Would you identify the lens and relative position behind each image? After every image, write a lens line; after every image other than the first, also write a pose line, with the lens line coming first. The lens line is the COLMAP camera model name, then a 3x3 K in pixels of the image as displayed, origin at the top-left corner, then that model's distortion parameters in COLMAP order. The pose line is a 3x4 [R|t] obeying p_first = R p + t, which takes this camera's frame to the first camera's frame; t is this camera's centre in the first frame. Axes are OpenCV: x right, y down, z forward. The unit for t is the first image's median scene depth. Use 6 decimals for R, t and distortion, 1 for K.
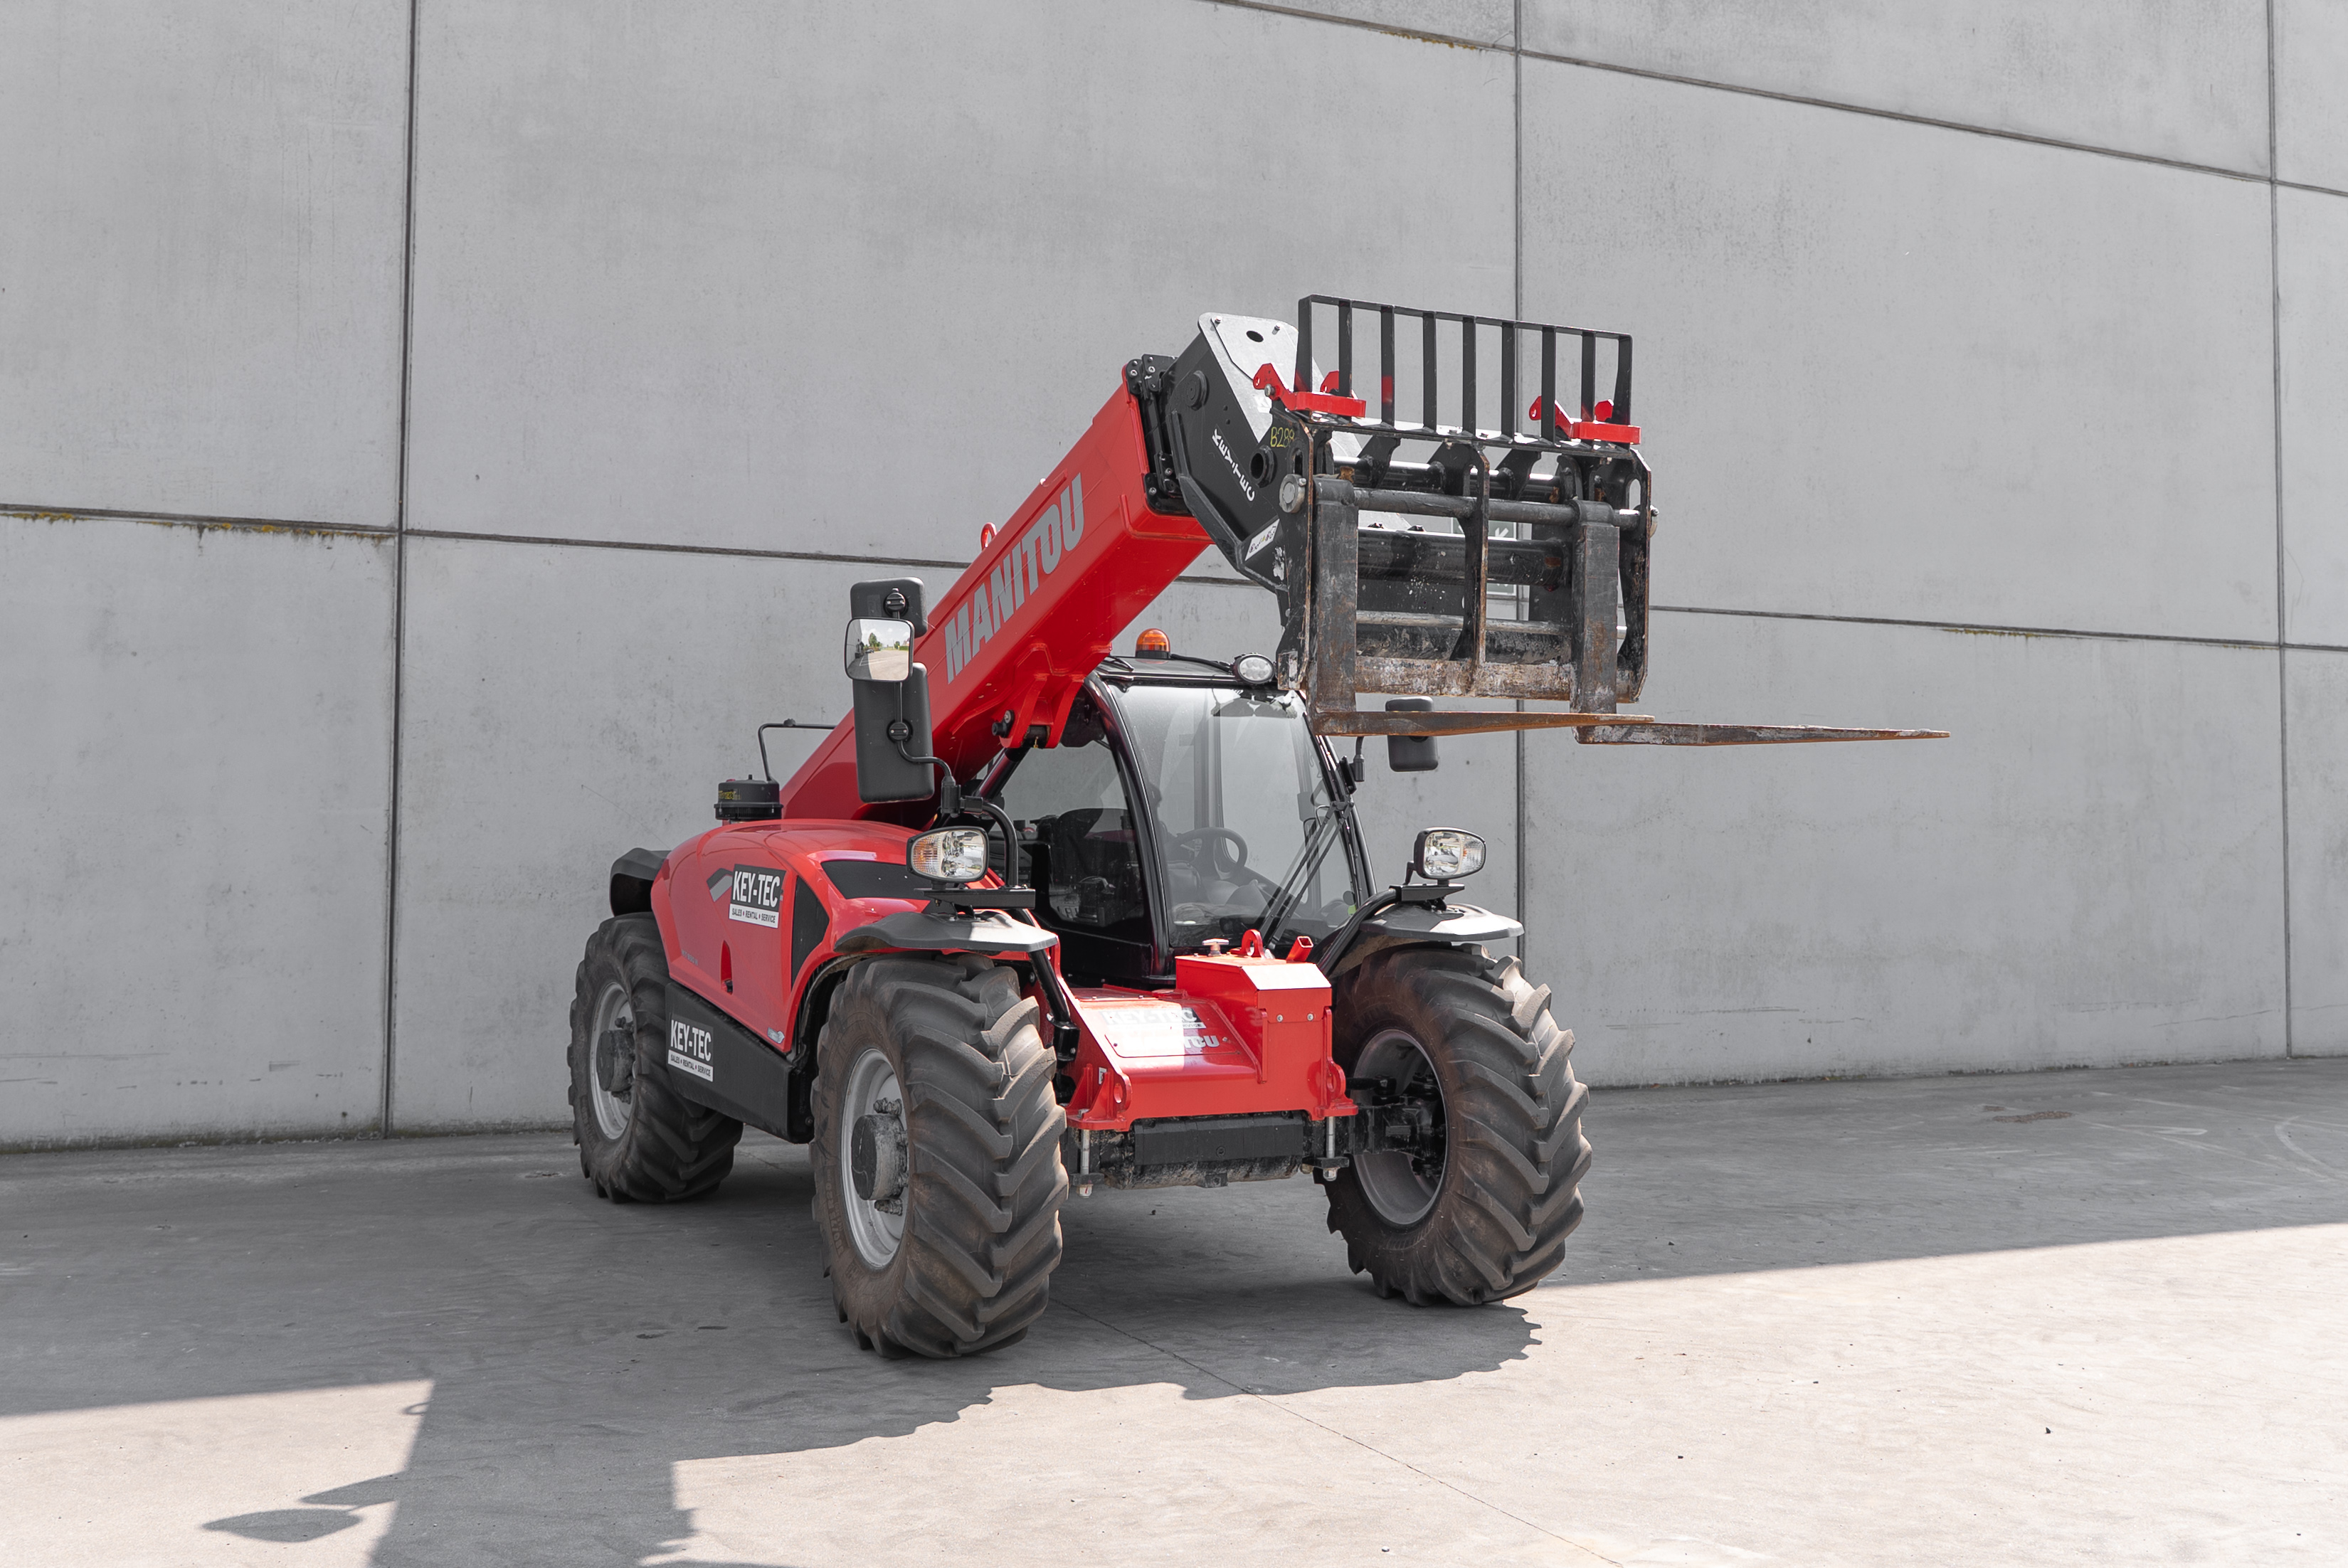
lens RADIAL K [[2289.1, 0, 1097.4], [0, 2289.1, 718.4], [0, 0, 1]] dist [0.003290, 0.000000]
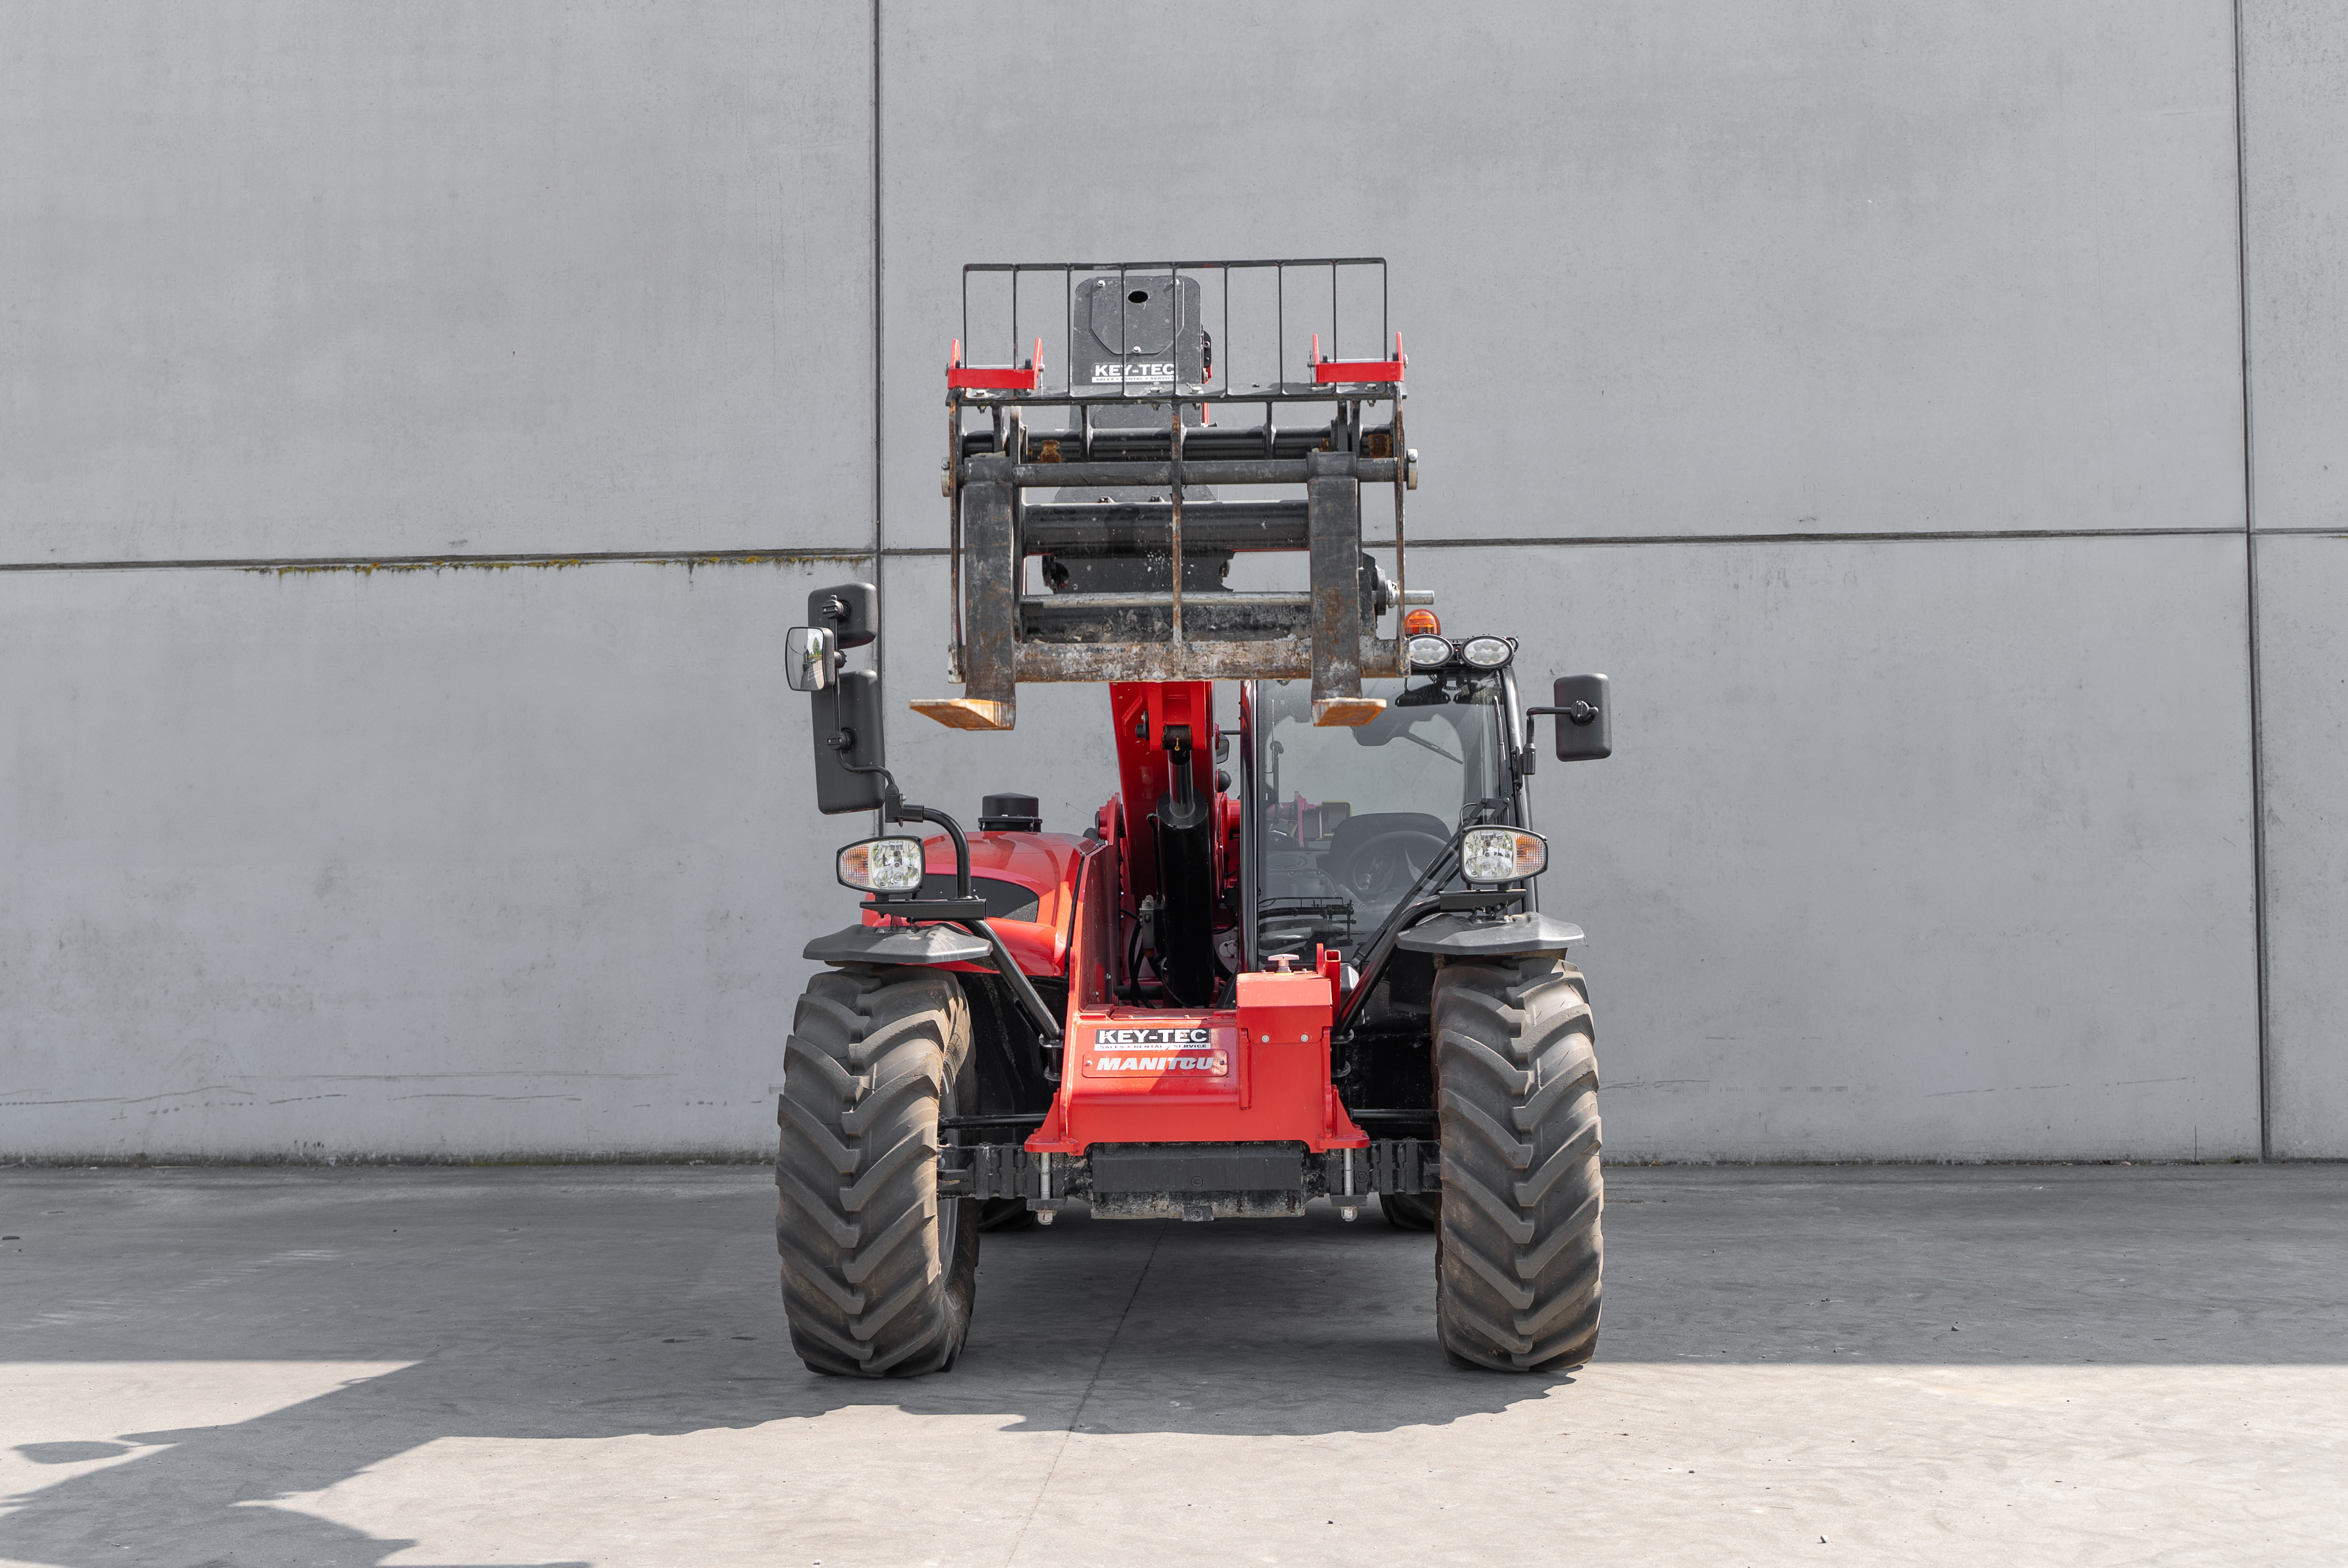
lens RADIAL K [[2681.3, 0, 1170.8], [0, 2681.3, 769.0], [0, 0, 1]] dist [-0.007135, 0.000000]
pose [[0.892290, -0.034287, -0.450159, 0.349497], [0.041683, 0.999110, 0.006524, 0.010224], [0.449535, -0.024585, 0.892925, 0.024137]]
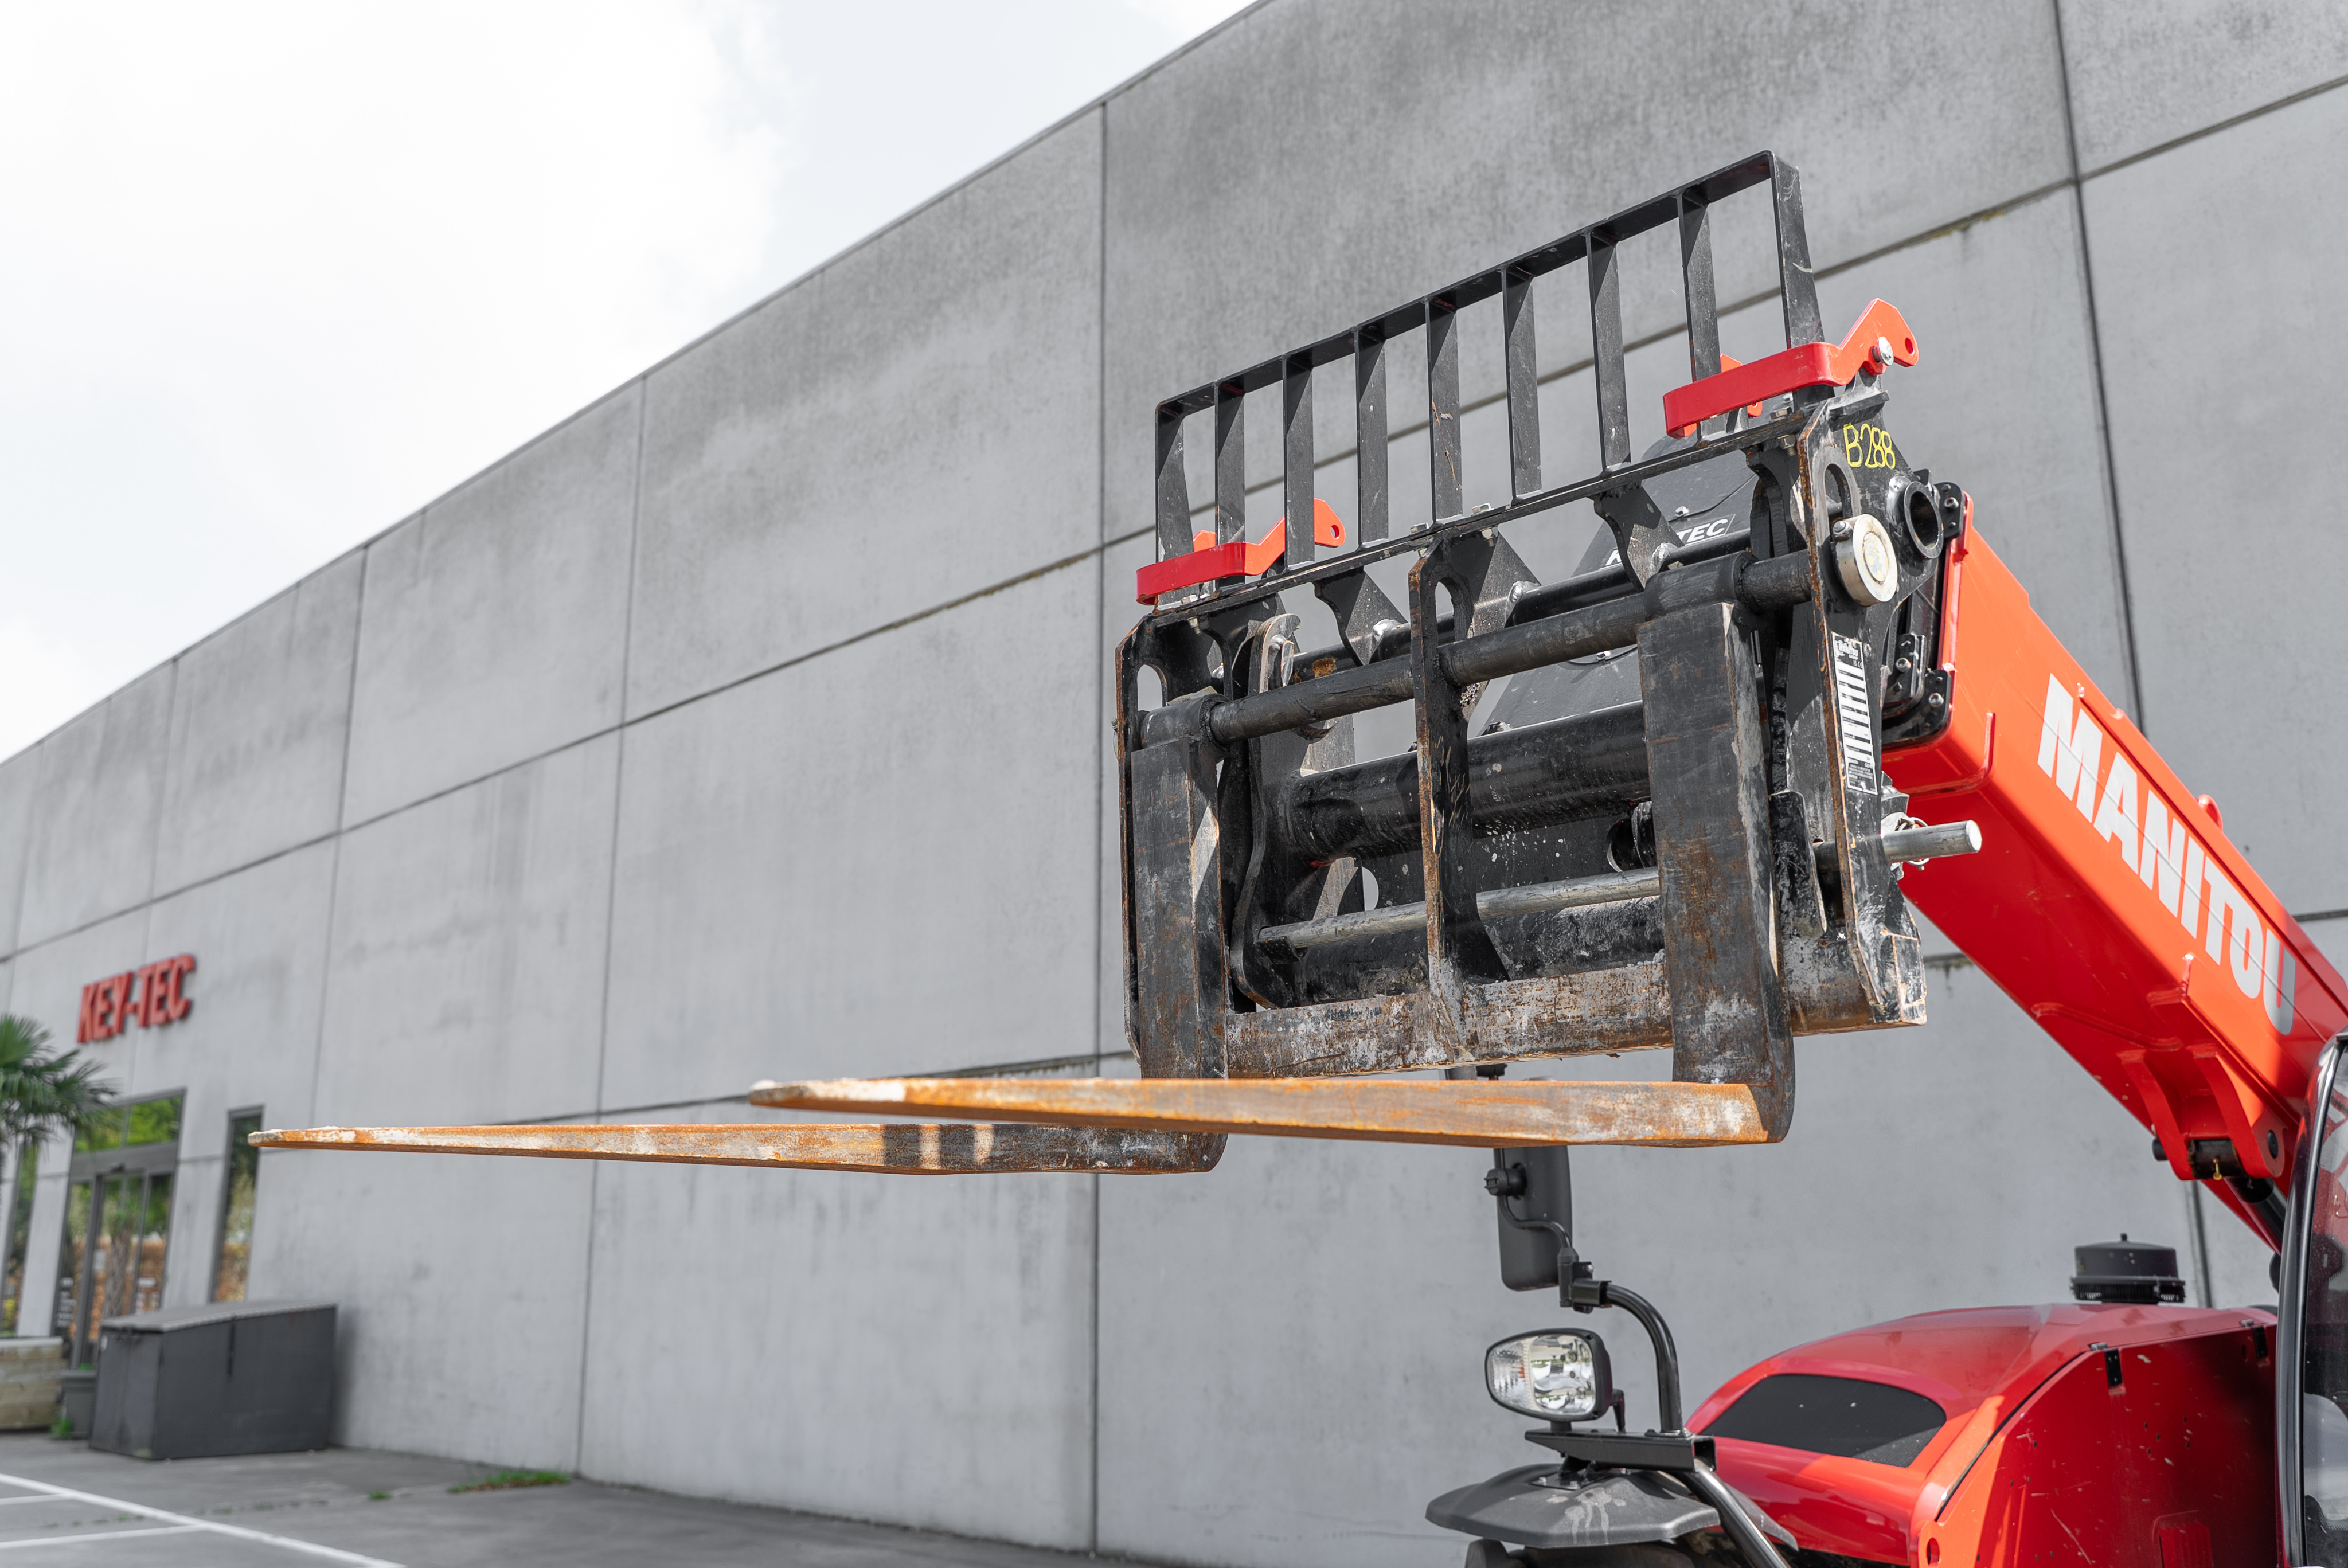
lens RADIAL K [[2082.2, 0, 1150.2], [0, 2082.2, 757.2], [0, 0, 1]] dist [0.000635, -0.005954]
pose [[0.329618, -0.238047, -0.913611, 0.294682], [0.052385, 0.970812, -0.234051, 0.013970], [0.942660, 0.029288, 0.332467, 0.436375]]
